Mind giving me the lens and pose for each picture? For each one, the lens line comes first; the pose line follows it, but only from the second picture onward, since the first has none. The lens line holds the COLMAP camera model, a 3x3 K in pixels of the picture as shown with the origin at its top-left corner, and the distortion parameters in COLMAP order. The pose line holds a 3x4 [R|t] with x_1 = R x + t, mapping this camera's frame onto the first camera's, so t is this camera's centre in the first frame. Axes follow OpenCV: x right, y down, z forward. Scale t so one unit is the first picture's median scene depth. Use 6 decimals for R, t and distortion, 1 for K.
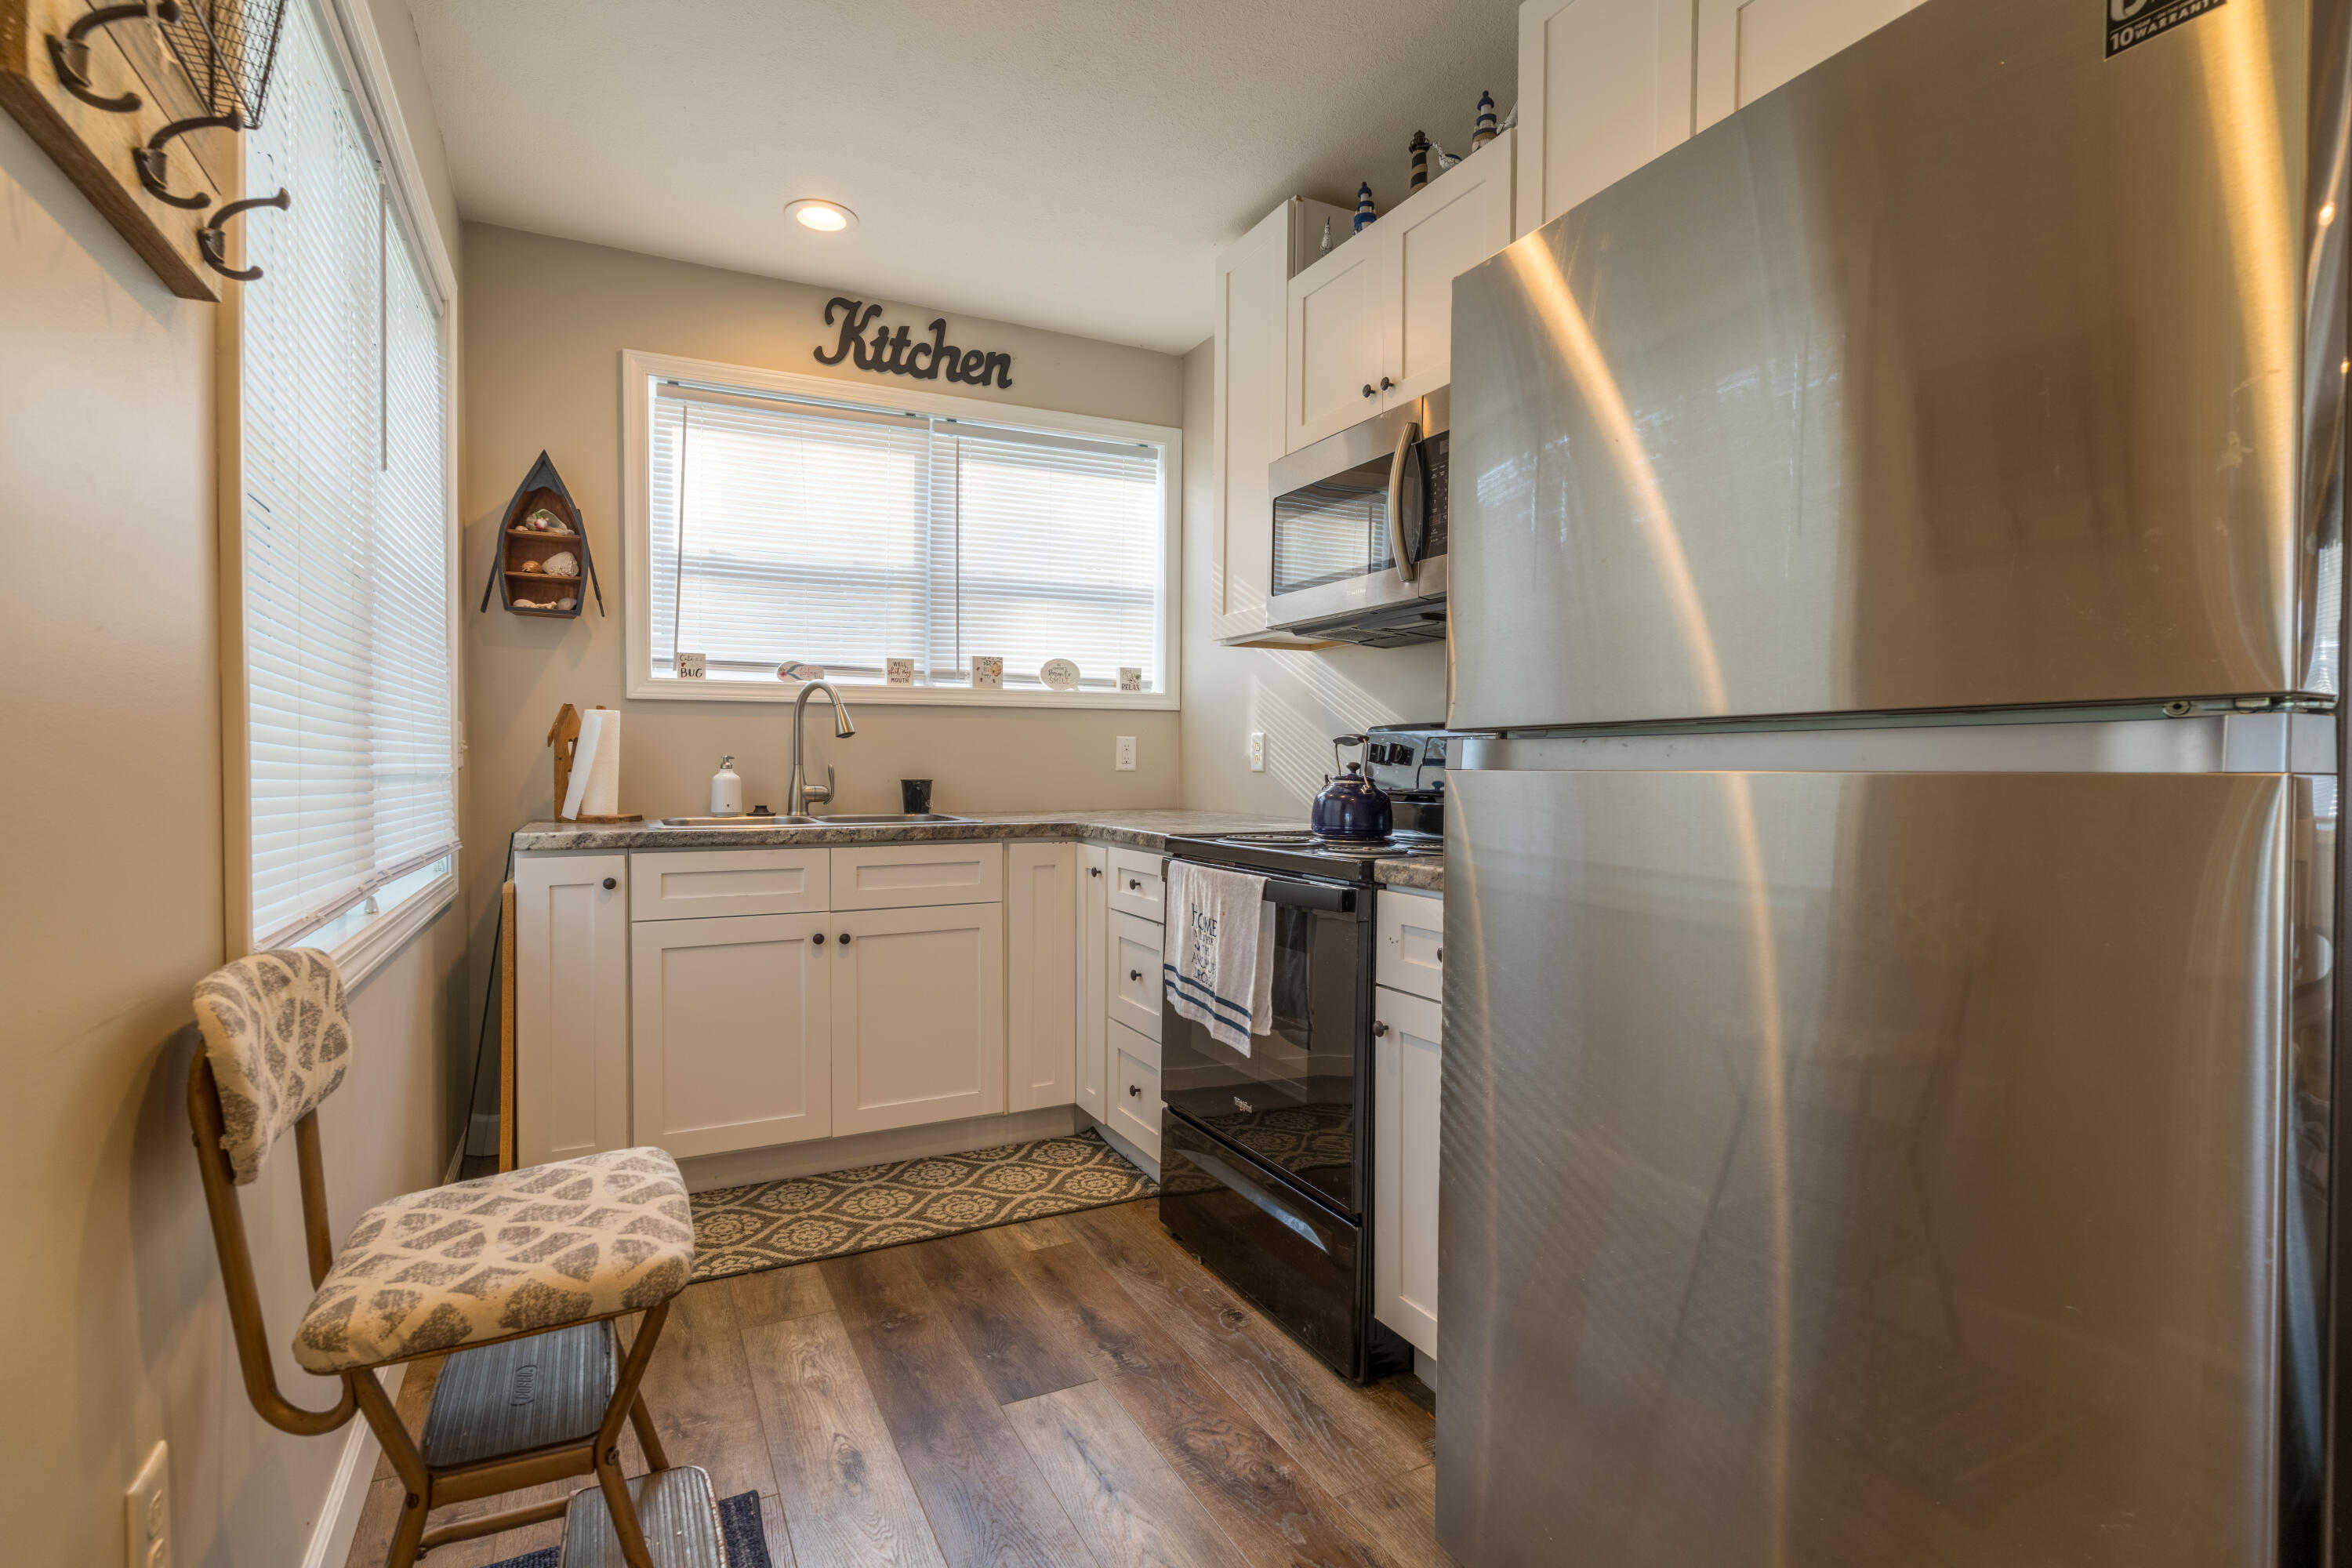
lens RADIAL K [[1129.2, 0, 1172.2], [0, 1129.2, 780.8], [0, 0, 1]] dist [0.005804, -0.002294]
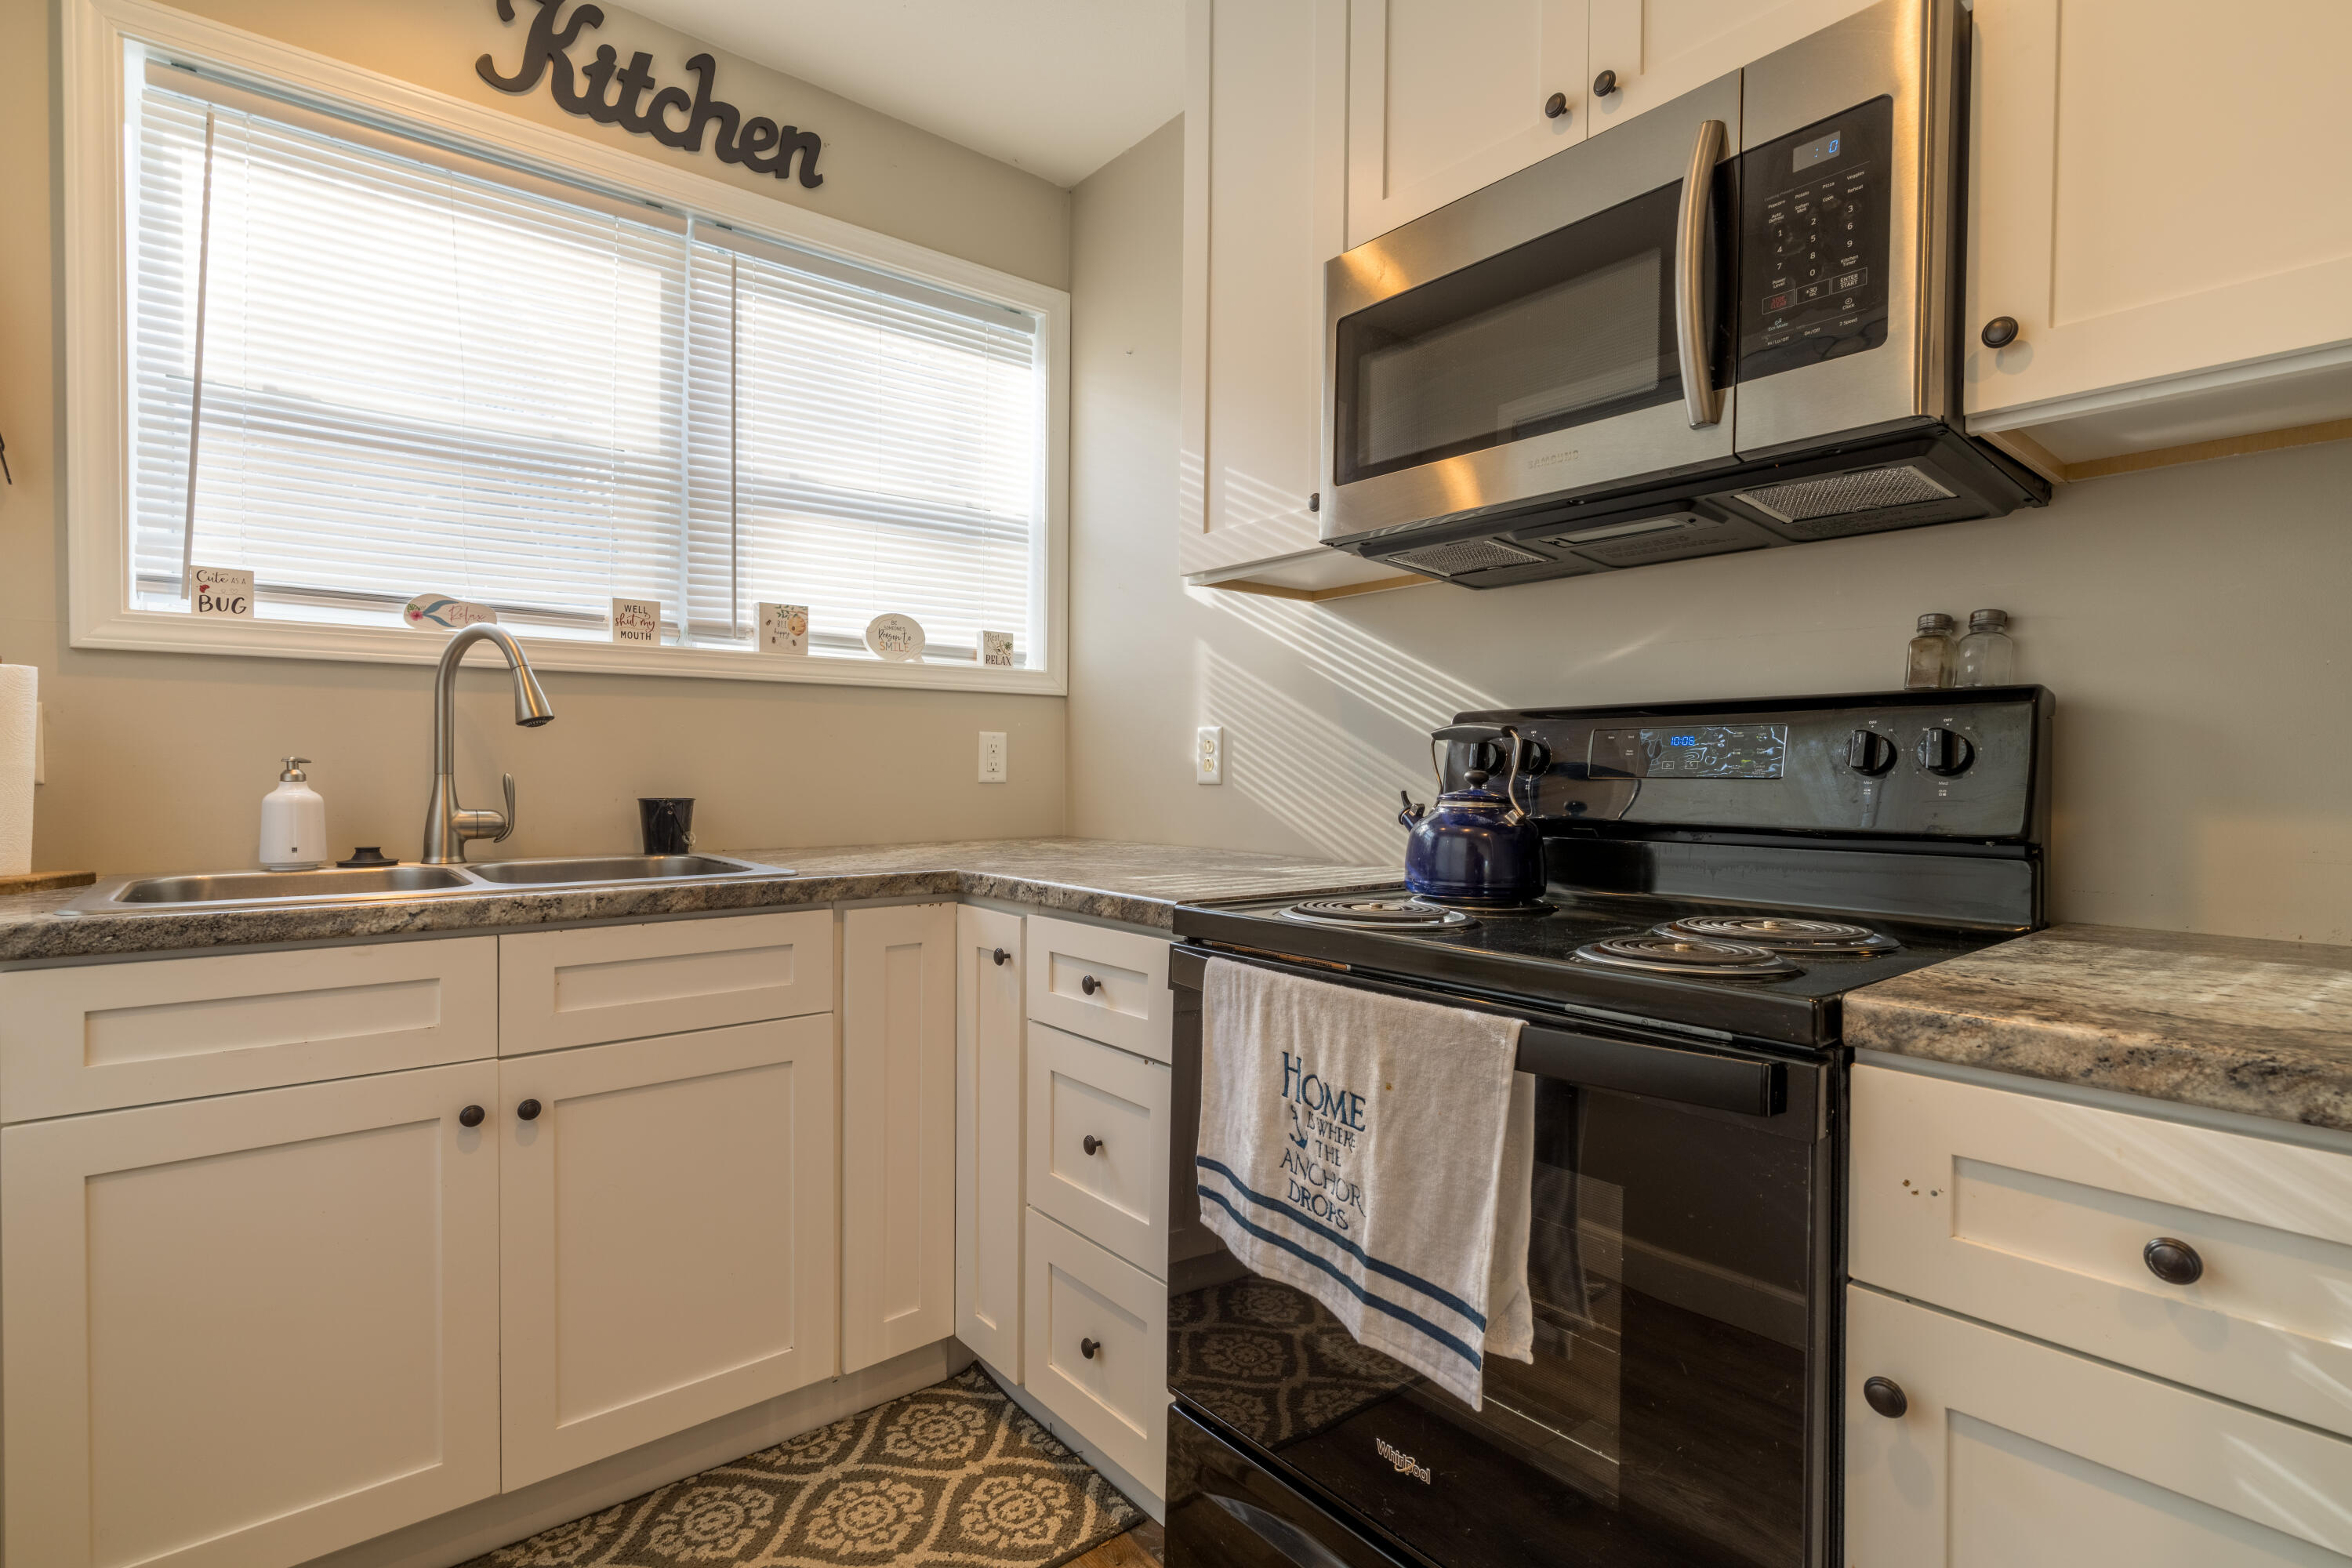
lens RADIAL K [[1129.2, 0, 1177.2], [0, 1129.2, 780.6], [0, 0, 1]] dist [0.005804, -0.002294]
pose [[0.975021, -0.001614, 0.222105, -0.105449], [0.003001, 0.999978, -0.005910, -0.006969], [-0.222090, 0.006429, 0.975005, 0.391531]]
